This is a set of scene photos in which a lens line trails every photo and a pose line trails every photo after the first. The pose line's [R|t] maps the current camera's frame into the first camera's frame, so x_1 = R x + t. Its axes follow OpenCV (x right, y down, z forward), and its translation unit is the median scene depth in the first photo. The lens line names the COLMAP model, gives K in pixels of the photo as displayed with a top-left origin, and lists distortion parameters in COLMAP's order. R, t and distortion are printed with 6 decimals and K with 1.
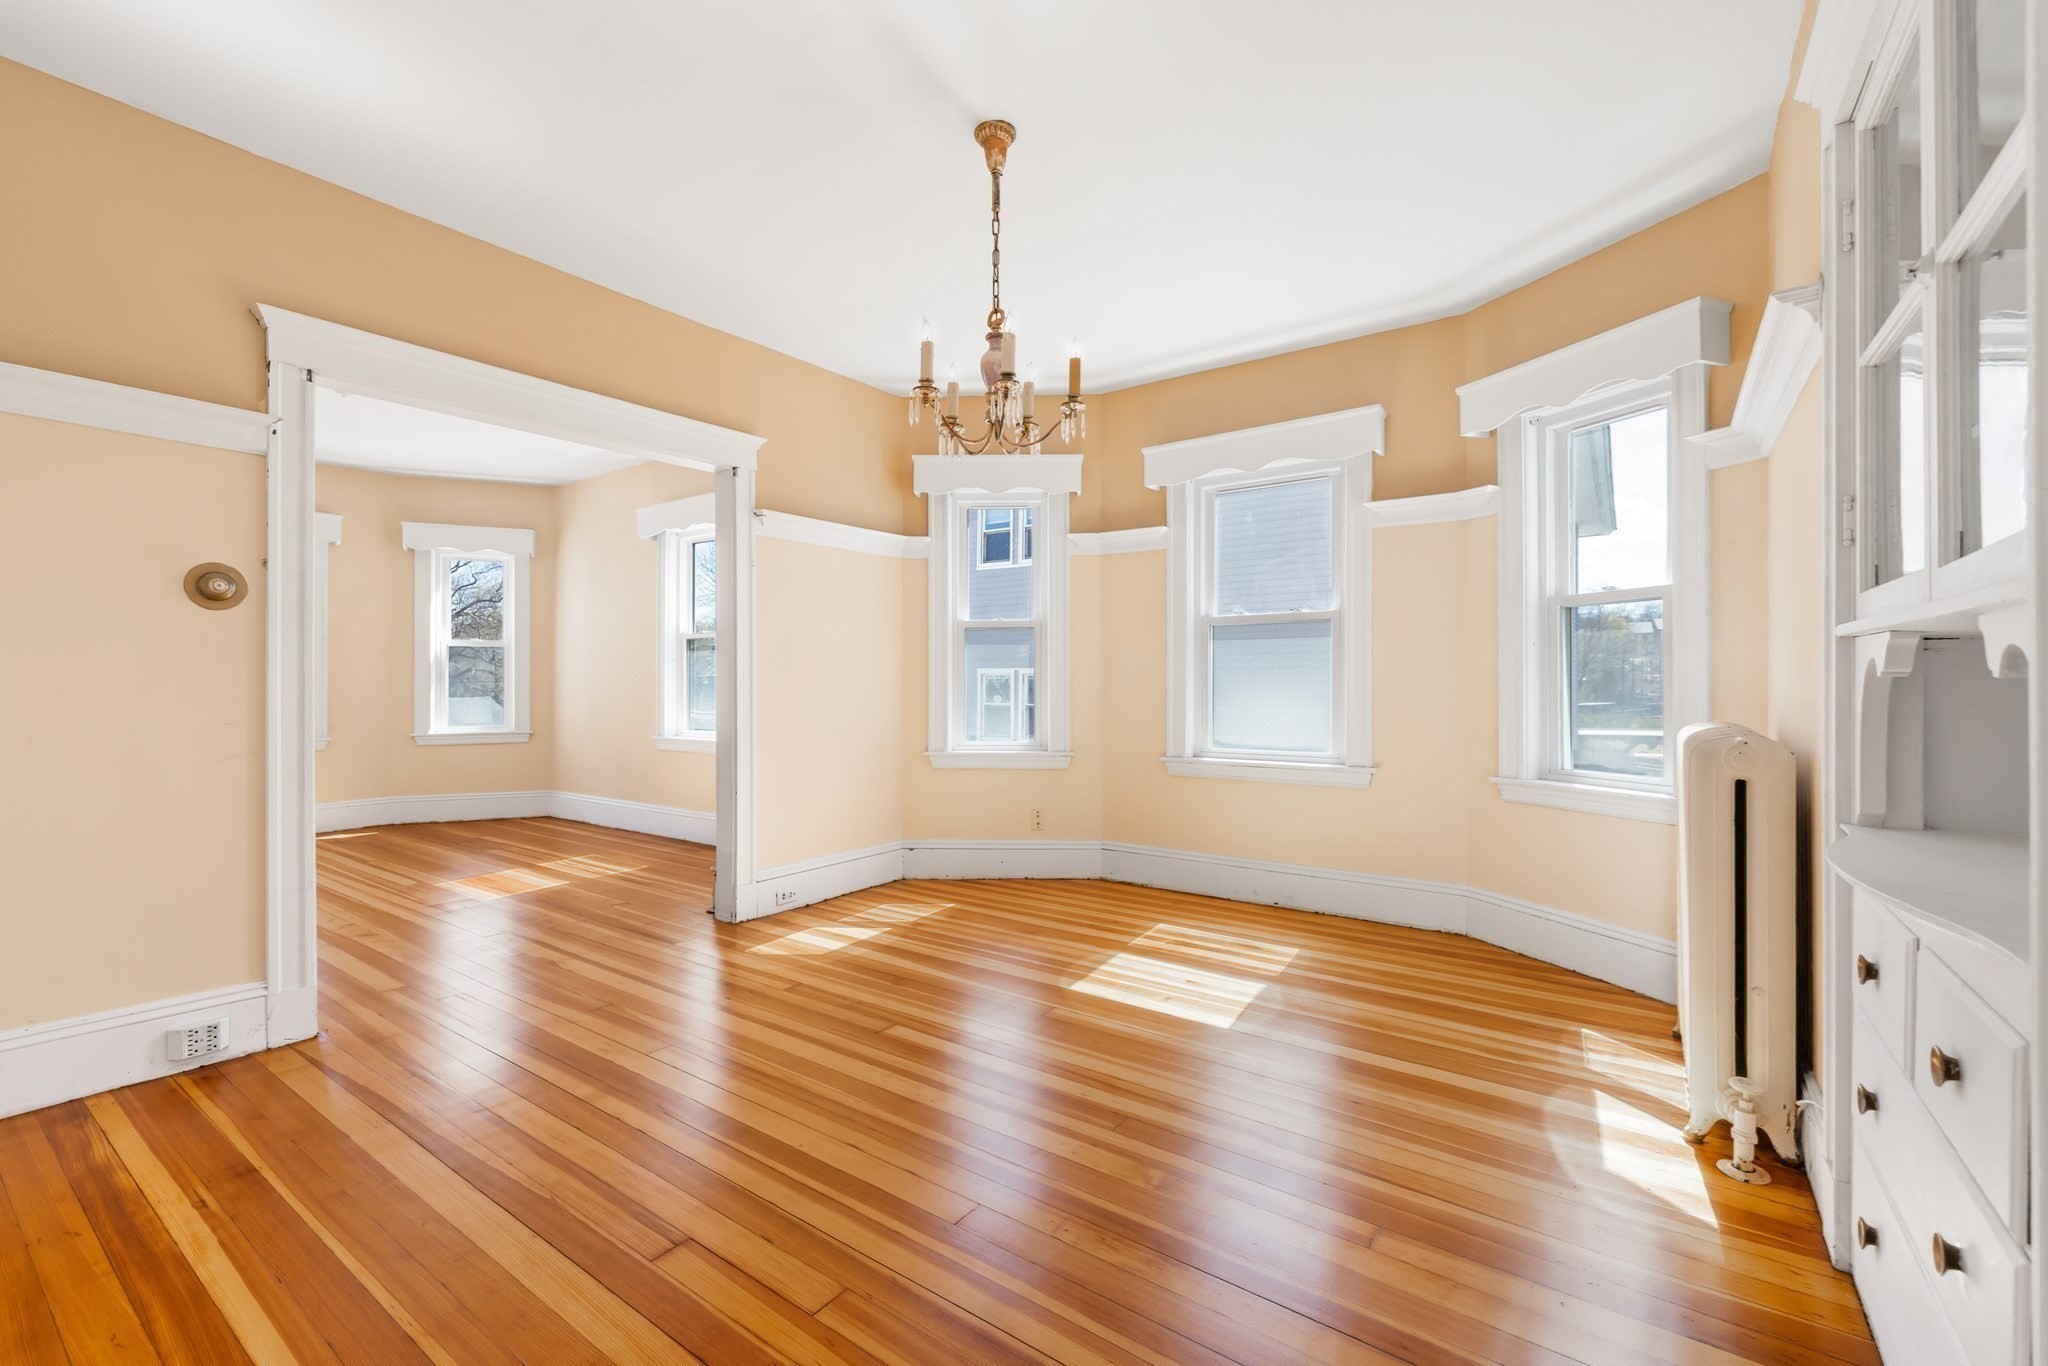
lens RADIAL K [[877.7, 0, 1013.5], [0, 877.7, 683.7], [0, 0, 1]] dist [0.001098, 0.000254]
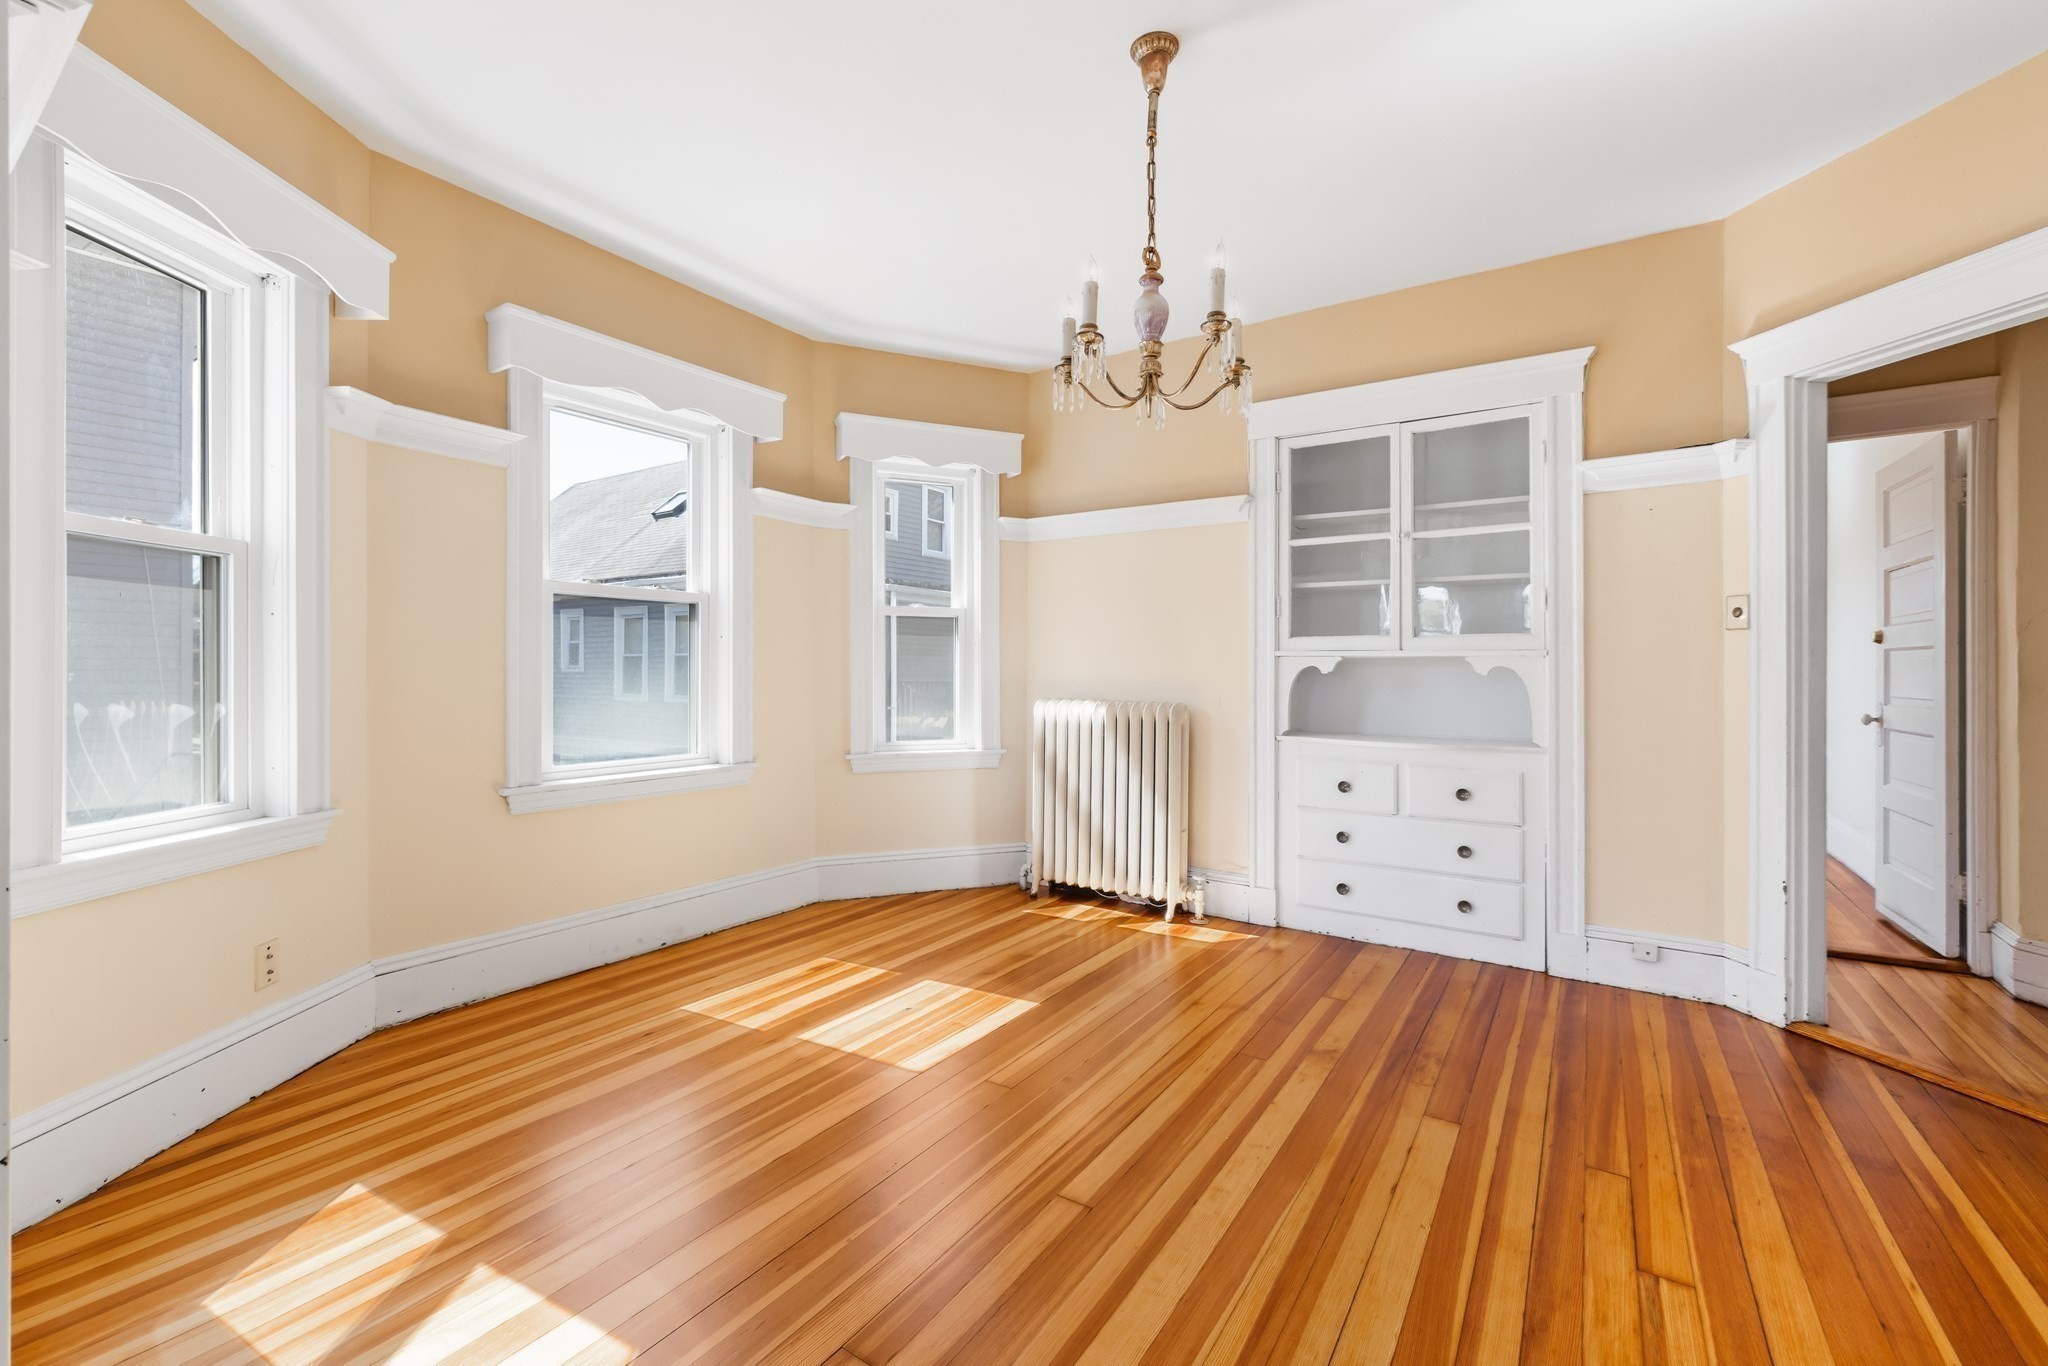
lens RADIAL K [[858.4, 0, 1028.8], [0, 858.4, 687.1], [0, 0, 1]] dist [0.001206, 0.000090]
pose [[-0.044835, -0.018617, 0.998821, -0.618582], [-0.002783, 0.999825, 0.018511, -0.006523], [-0.998991, -0.001949, -0.044879, 0.838330]]
